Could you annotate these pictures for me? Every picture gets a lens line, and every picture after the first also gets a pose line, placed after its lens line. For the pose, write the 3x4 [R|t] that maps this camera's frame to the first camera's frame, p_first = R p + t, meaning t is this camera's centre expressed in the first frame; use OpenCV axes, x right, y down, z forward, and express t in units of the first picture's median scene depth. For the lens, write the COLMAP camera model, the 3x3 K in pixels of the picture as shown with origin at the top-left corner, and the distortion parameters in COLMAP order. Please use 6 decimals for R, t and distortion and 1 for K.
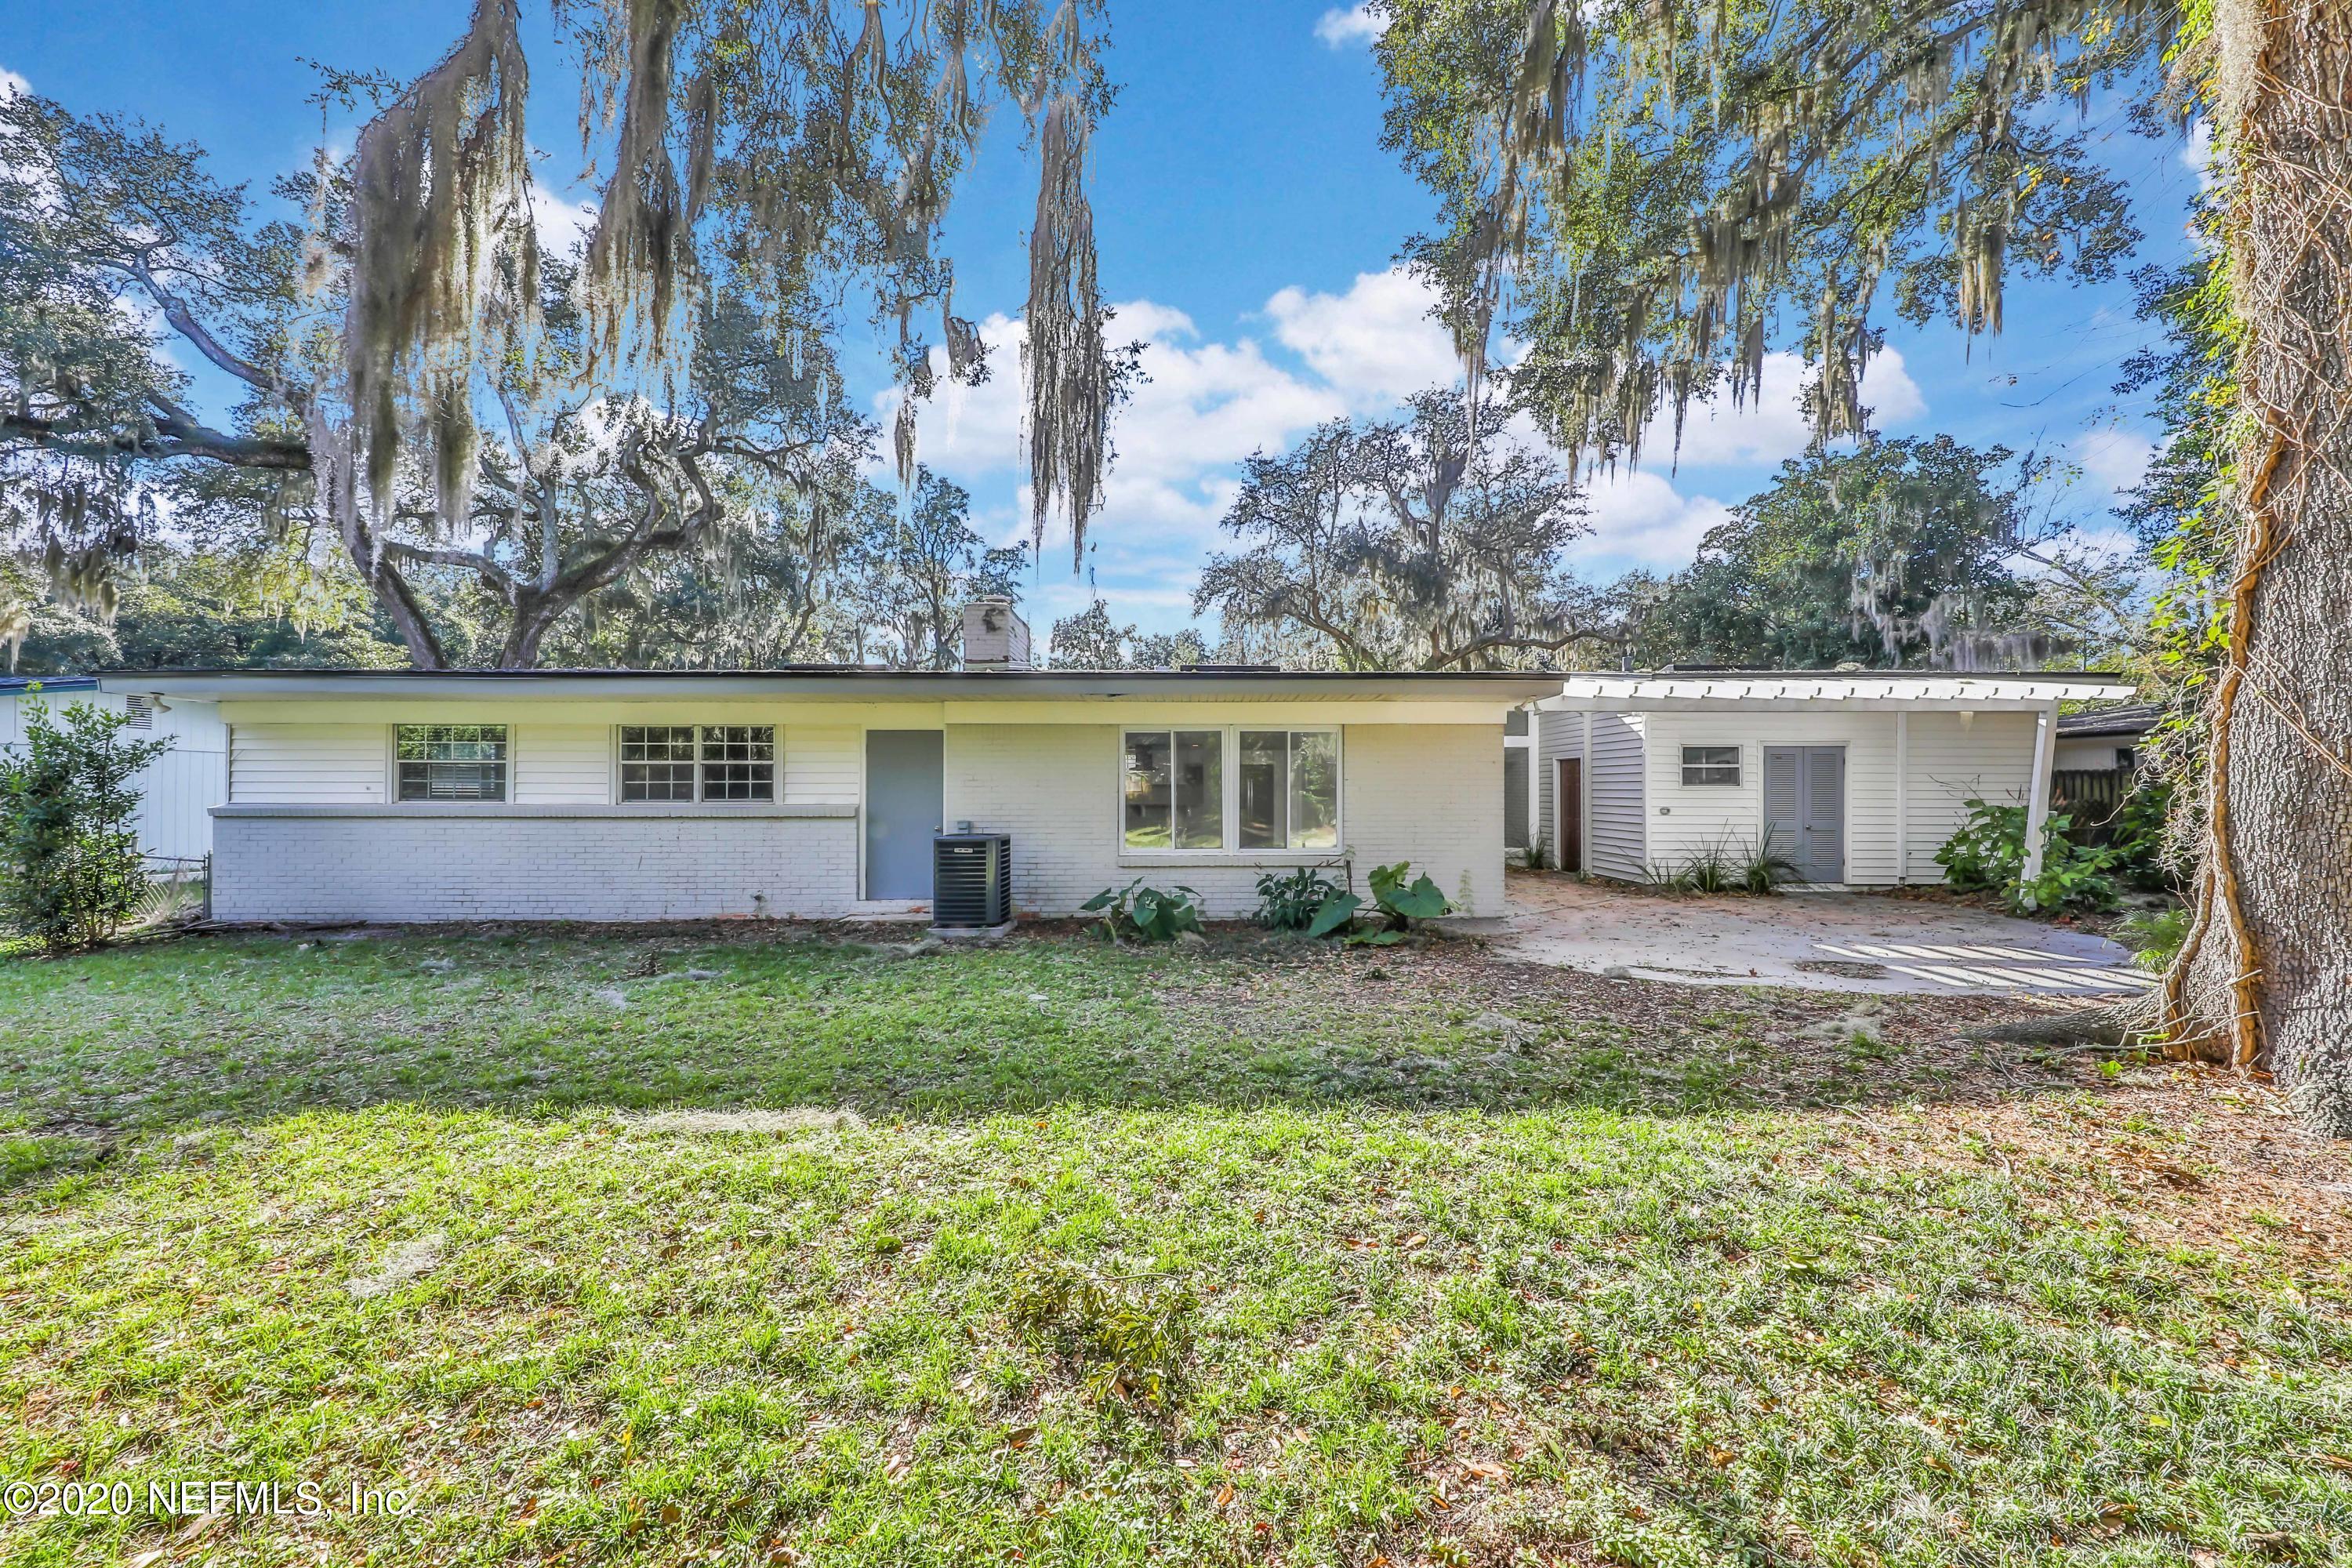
lens RADIAL K [[860.1, 0, 1153.5], [0, 860.1, 771.1], [0, 0, 1]] dist [-0.001823, -0.001162]
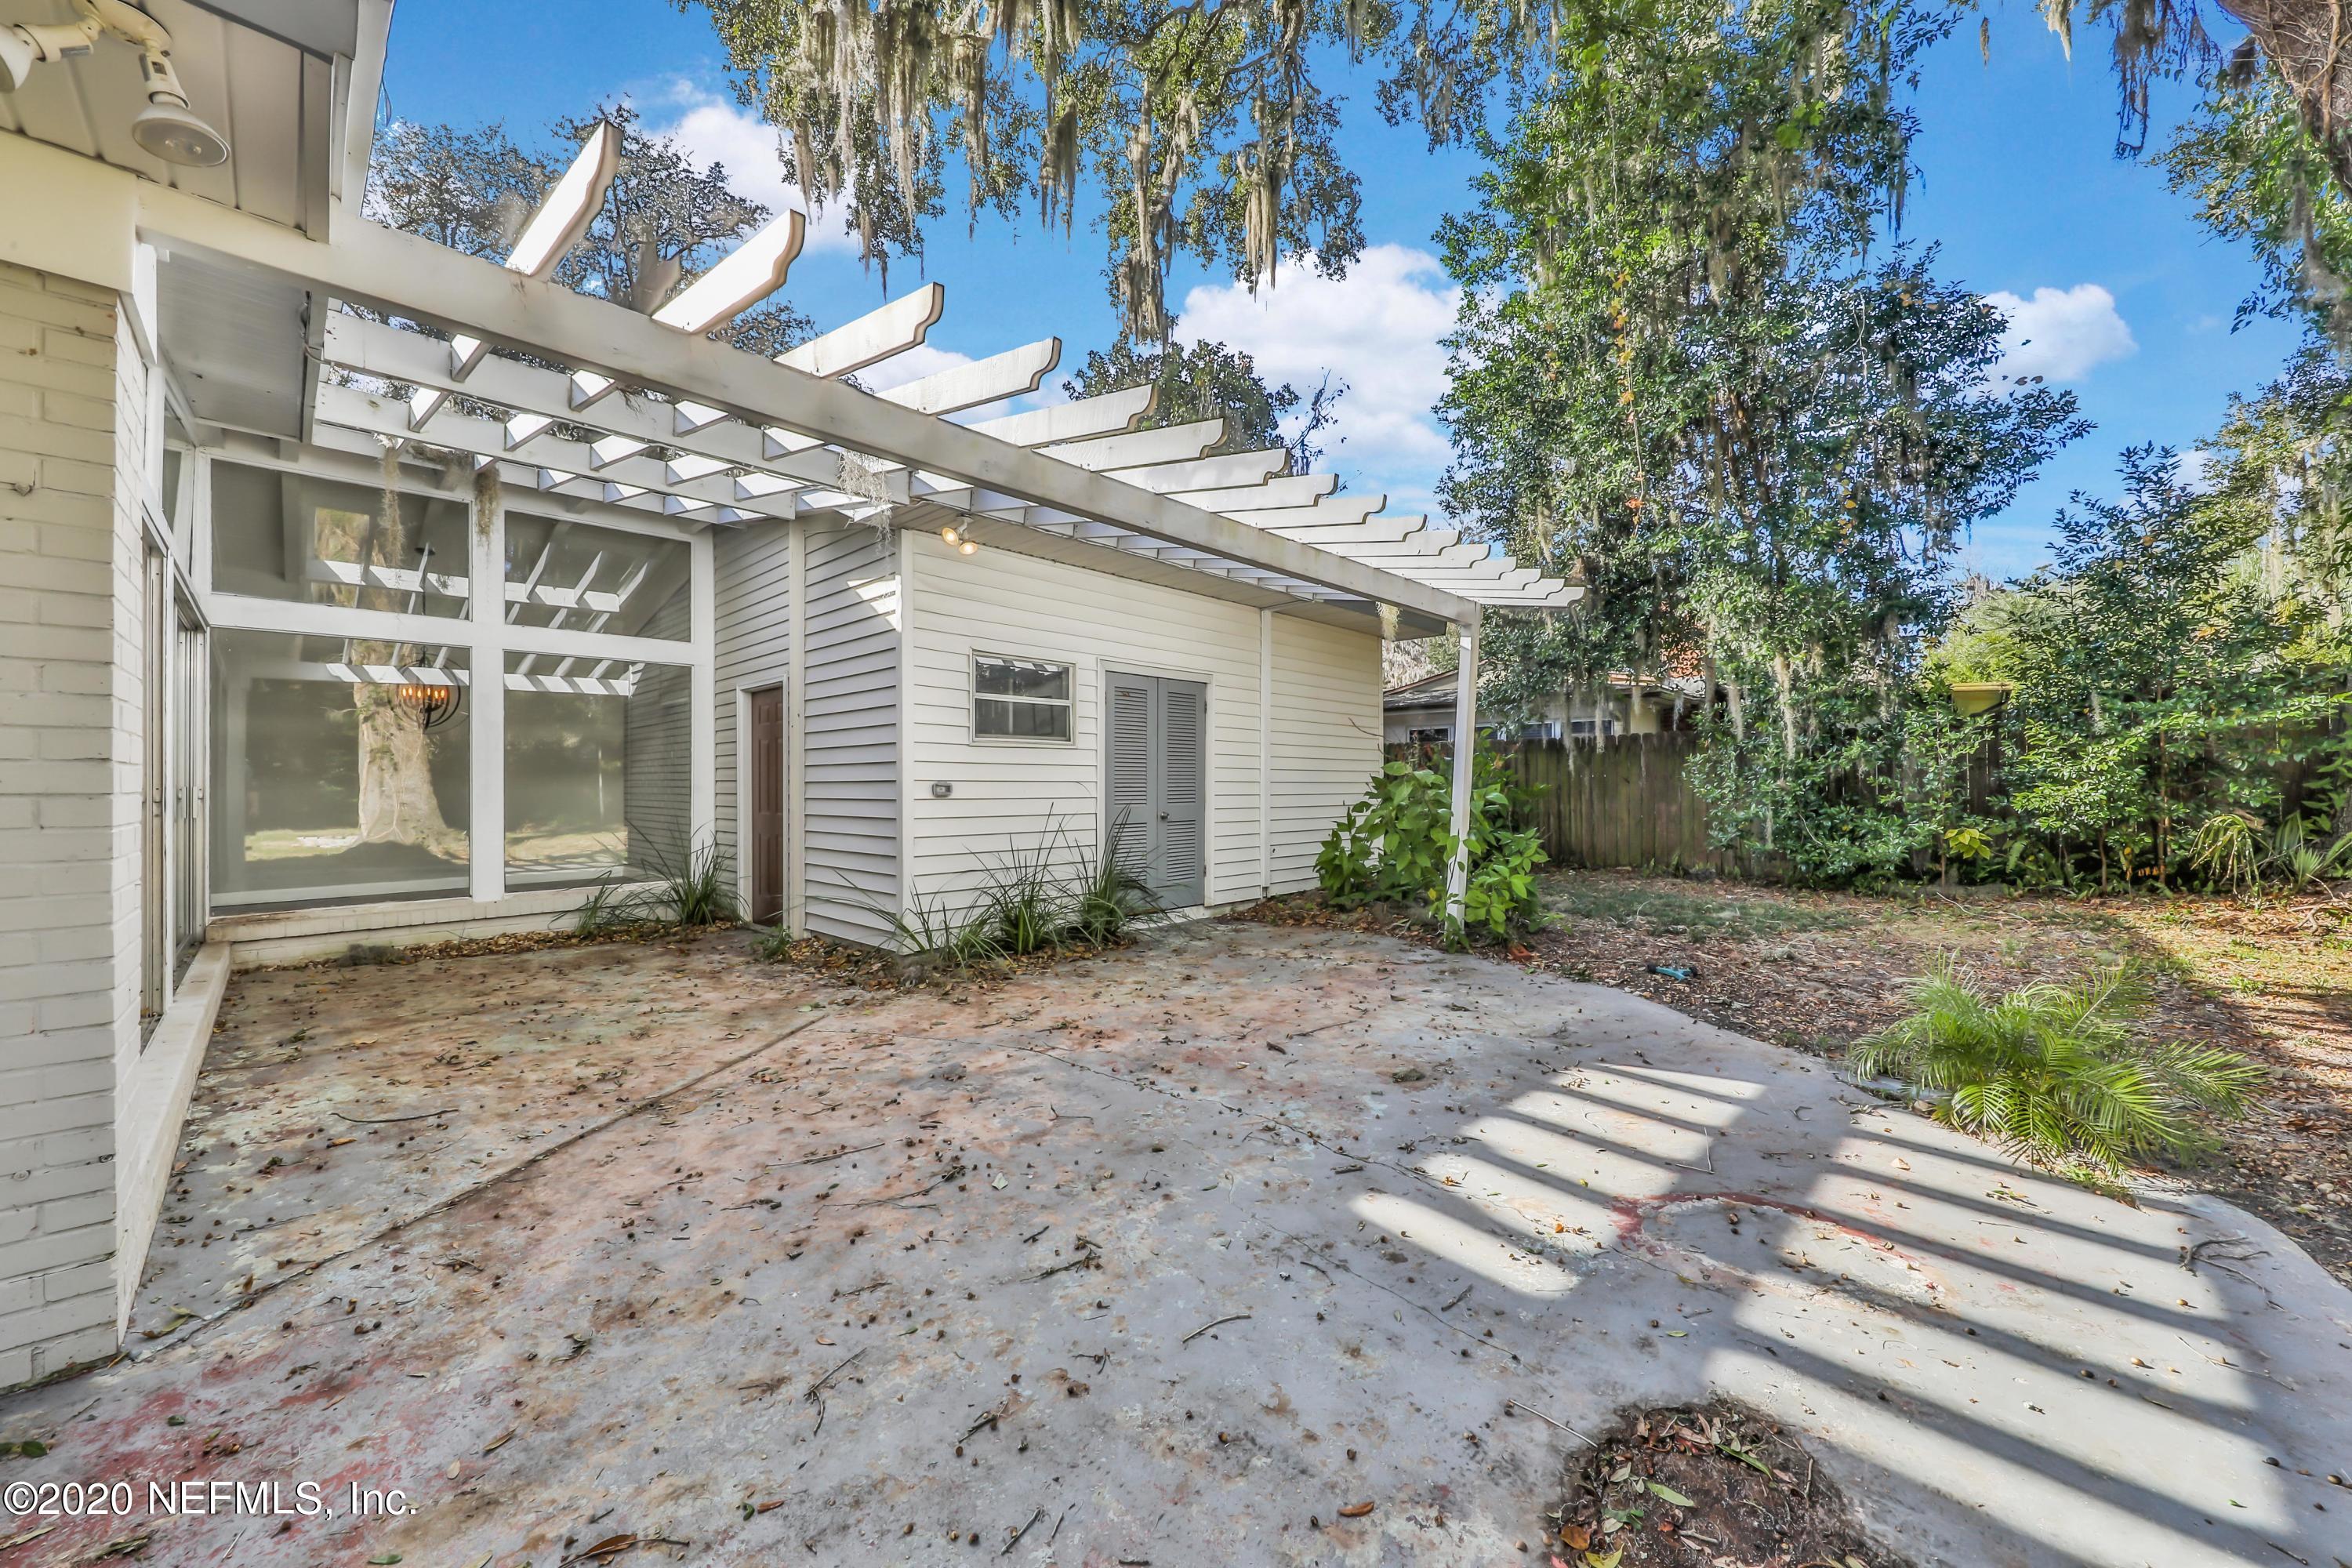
lens RADIAL K [[860.1, 0, 1169.8], [0, 860.1, 781.6], [0, 0, 1]] dist [-0.001823, -0.001162]
pose [[0.718246, 0.000090, 0.695789, 0.354034], [-0.000457, 1.000000, 0.000342, 0.041647], [-0.695789, -0.000564, 0.718246, 0.569859]]
